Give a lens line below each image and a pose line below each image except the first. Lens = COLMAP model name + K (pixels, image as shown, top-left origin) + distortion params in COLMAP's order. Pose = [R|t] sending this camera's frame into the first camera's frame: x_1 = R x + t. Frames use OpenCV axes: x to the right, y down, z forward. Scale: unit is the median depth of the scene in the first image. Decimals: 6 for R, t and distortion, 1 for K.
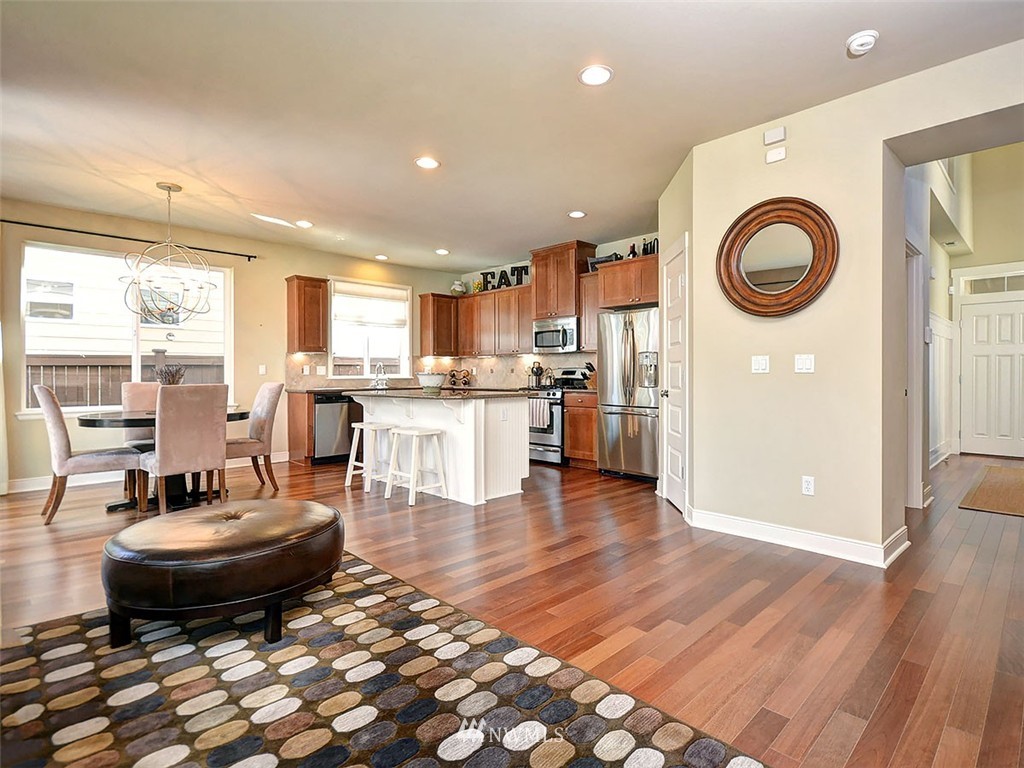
lens RADIAL K [[517.8, 0, 507.1], [0, 517.8, 377.0], [0, 0, 1]] dist [-0.003682, 0.000218]
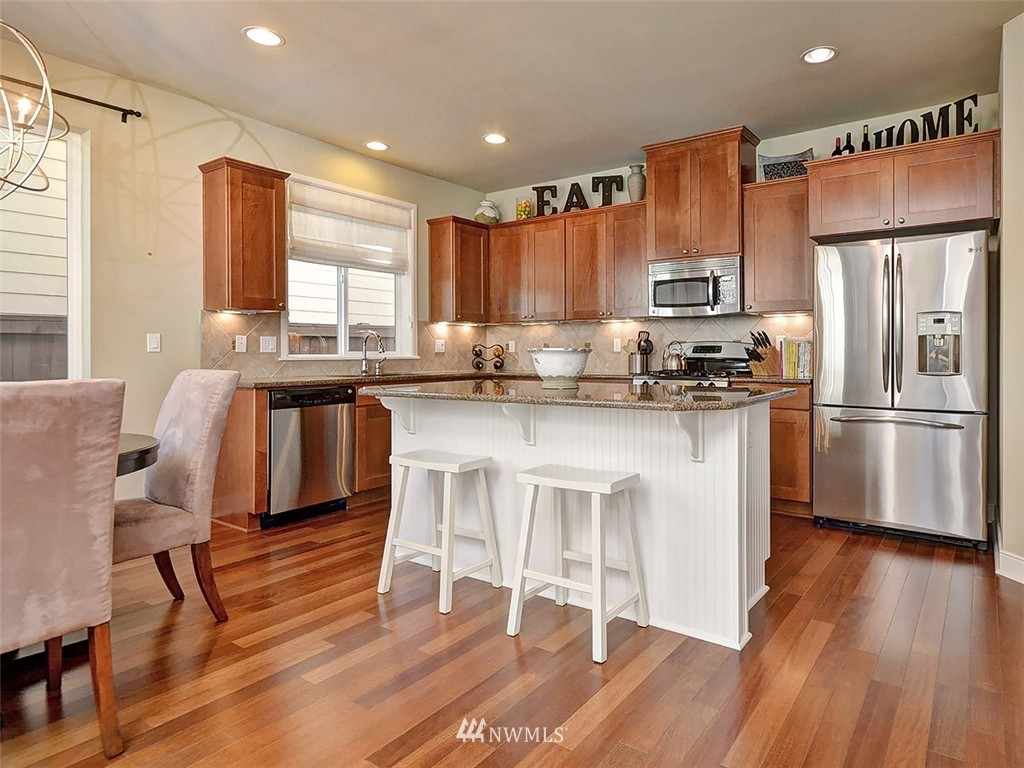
lens RADIAL K [[611.9, 0, 546.1], [0, 611.9, 351.4], [0, 0, 1]] dist [0.010008, -0.002755]
pose [[0.980133, -0.000842, 0.198341, -0.192455], [0.002226, 0.999975, -0.006755, -0.000921], [-0.198331, 0.007062, 0.980110, 0.302240]]
